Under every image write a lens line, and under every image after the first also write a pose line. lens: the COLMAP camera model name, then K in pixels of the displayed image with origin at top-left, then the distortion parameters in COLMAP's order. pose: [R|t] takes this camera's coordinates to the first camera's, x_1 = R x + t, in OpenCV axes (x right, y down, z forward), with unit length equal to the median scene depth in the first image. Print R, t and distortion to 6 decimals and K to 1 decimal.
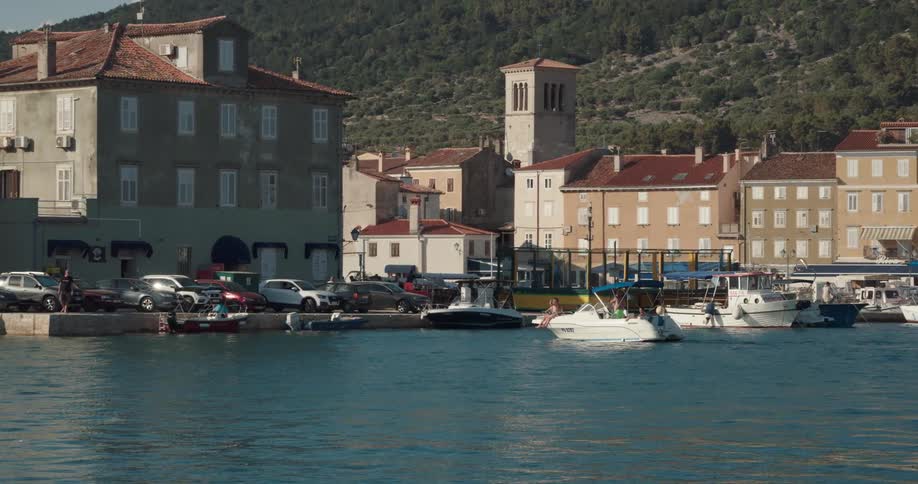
lens RADIAL K [[3160.8, 0, 458.2], [0, 3160.8, 242.9], [0, 0, 1]] dist [0.103900, 0.000000]
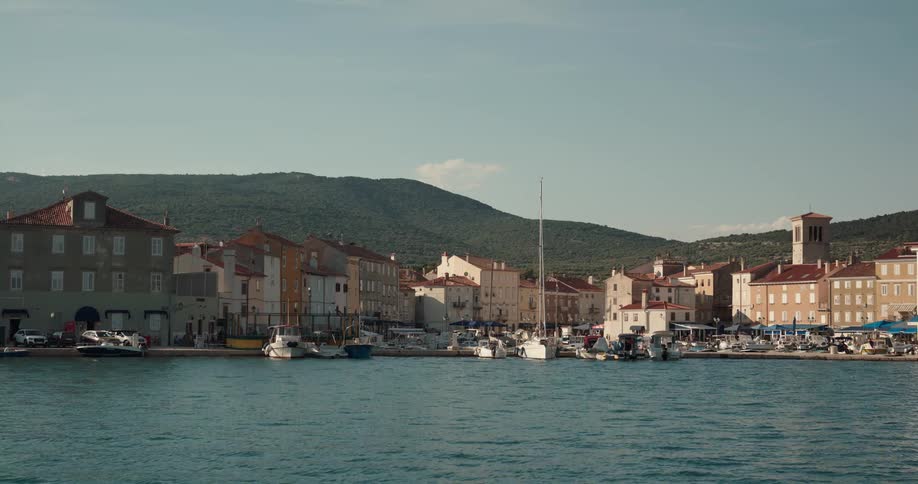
lens RADIAL K [[1526.3, 0, 450.4], [0, 1526.3, 235.5], [0, 0, 1]] dist [0.030100, 0.000000]
pose [[0.893265, -0.024851, -0.448843, 0.285240], [0.000491, 0.998524, -0.054309, 0.002744], [0.449530, 0.048292, 0.891959, 0.153616]]
